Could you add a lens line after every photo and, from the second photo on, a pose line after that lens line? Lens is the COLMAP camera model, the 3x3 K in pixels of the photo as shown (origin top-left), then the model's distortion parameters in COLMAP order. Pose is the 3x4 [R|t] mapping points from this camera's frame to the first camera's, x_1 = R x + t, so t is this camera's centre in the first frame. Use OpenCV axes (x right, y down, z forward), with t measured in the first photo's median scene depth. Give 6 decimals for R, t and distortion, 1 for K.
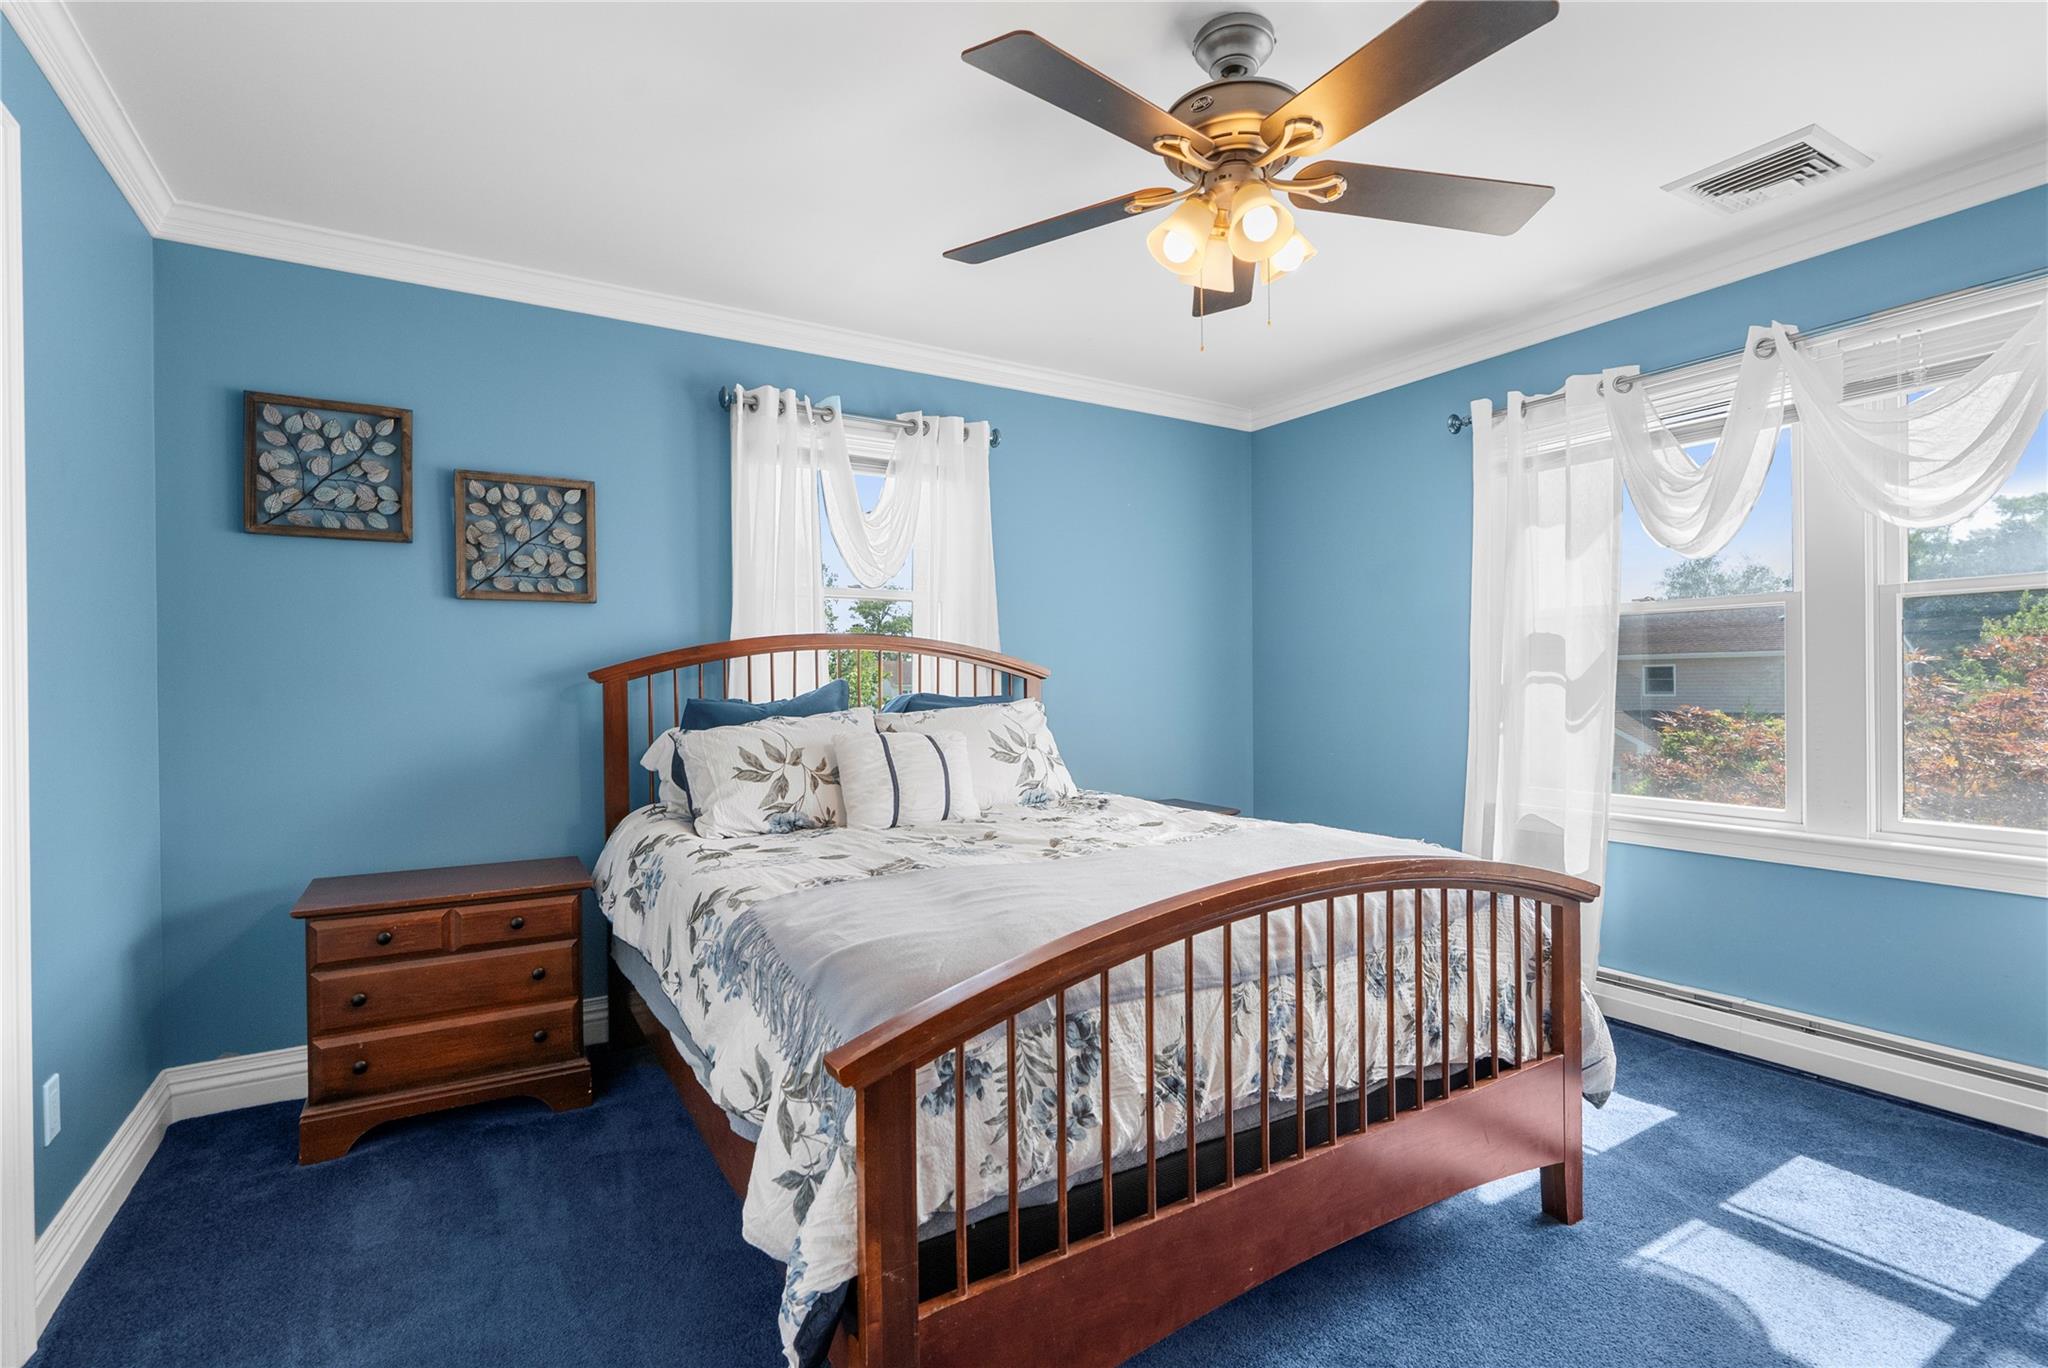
lens RADIAL K [[982.9, 0, 1045.1], [0, 982.9, 699.5], [0, 0, 1]] dist [-0.010940, 0.002893]
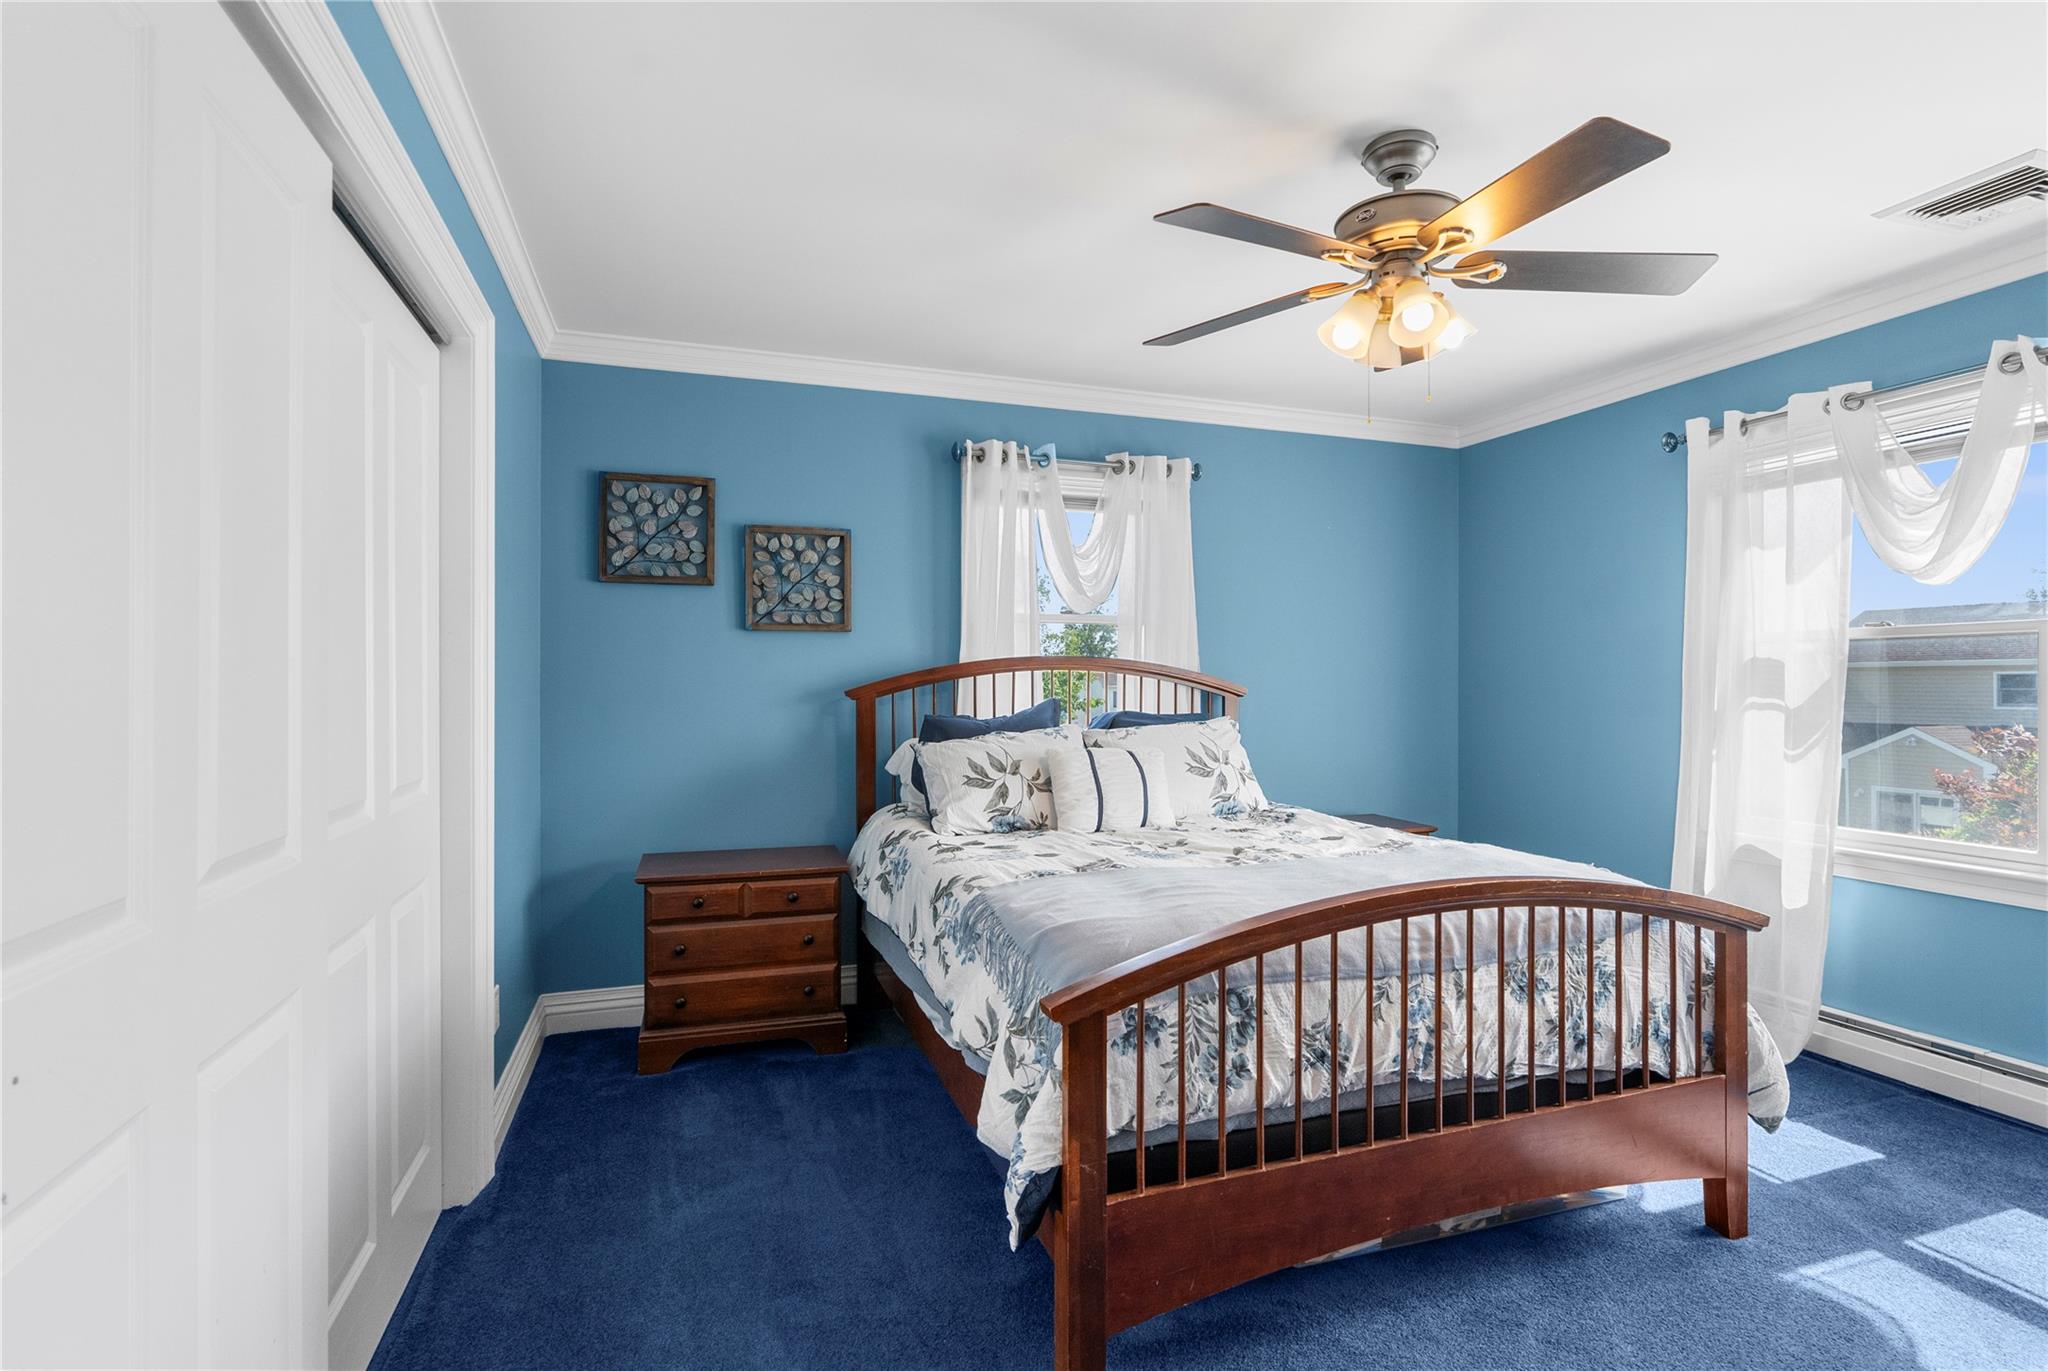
lens RADIAL K [[982.9, 0, 1022.5], [0, 982.9, 703.5], [0, 0, 1]] dist [-0.010940, 0.002893]
pose [[0.972385, 0.010273, -0.233156, 0.031725], [-0.010363, 0.999946, 0.000836, -0.023468], [0.233152, 0.001603, 0.972439, -0.161795]]
